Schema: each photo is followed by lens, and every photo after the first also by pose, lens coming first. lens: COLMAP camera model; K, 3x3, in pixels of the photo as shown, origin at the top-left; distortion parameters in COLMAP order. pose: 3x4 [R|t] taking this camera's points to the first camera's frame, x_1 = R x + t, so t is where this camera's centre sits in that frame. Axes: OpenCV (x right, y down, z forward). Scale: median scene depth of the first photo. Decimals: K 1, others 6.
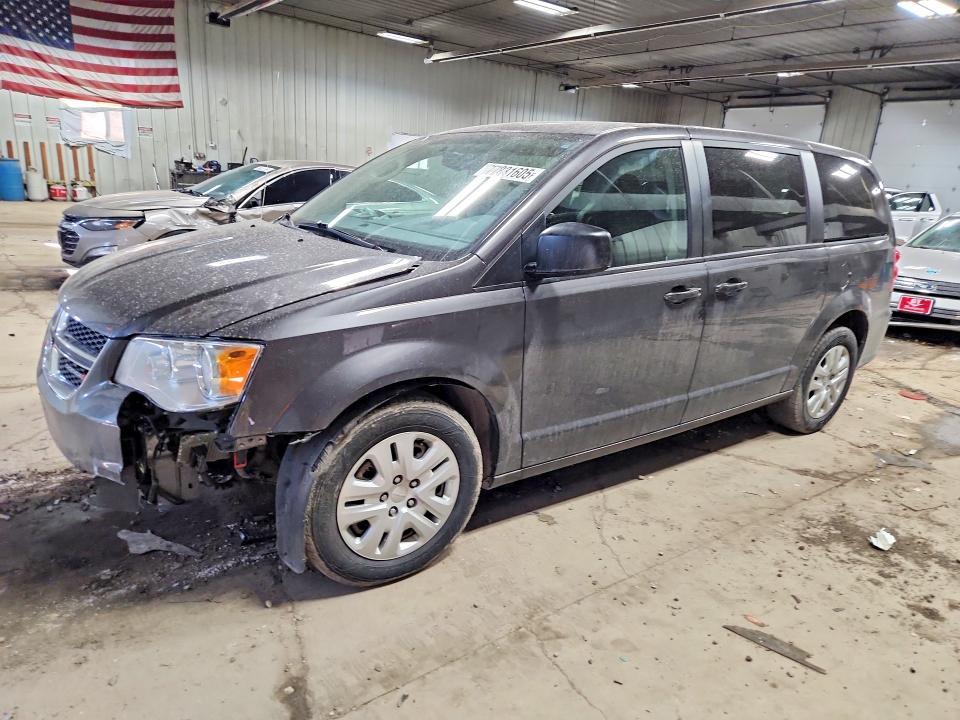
lens RADIAL K [[678.5, 0, 480.0], [0, 678.5, 360.0], [0, 0, 1]] dist [0.034831, -0.005510]
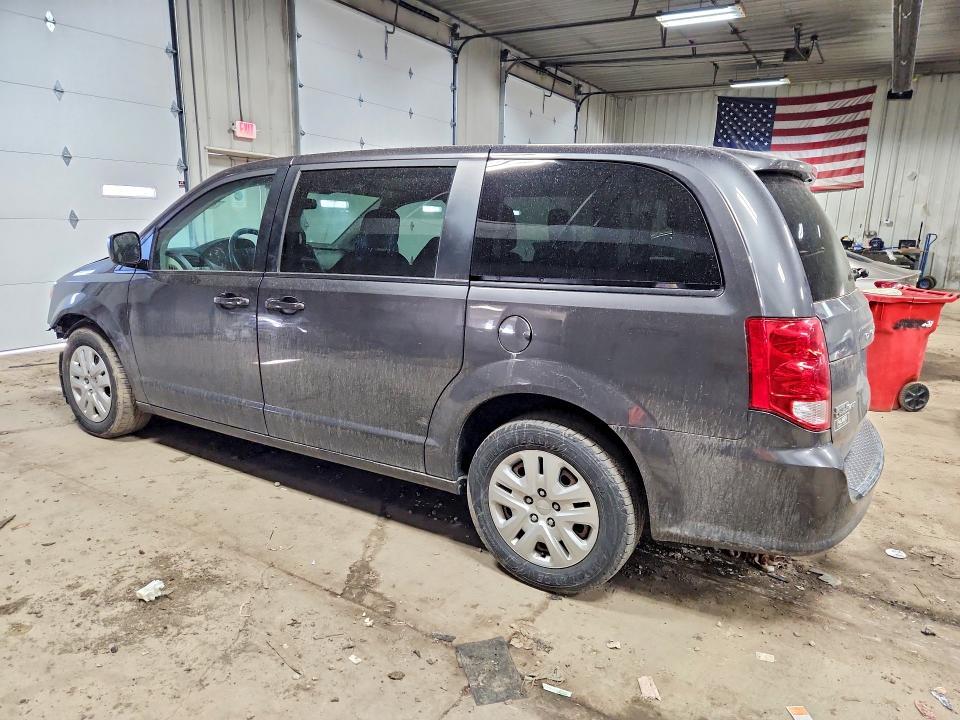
lens RADIAL K [[654.2, 0, 480.0], [0, 654.2, 360.0], [0, 0, 1]] dist [0.005900, 0.002487]
pose [[0.357328, 0.138877, -0.923596, 0.995506], [-0.253584, 0.966163, 0.047169, -0.108861], [0.898895, 0.217355, 0.380454, 0.685367]]
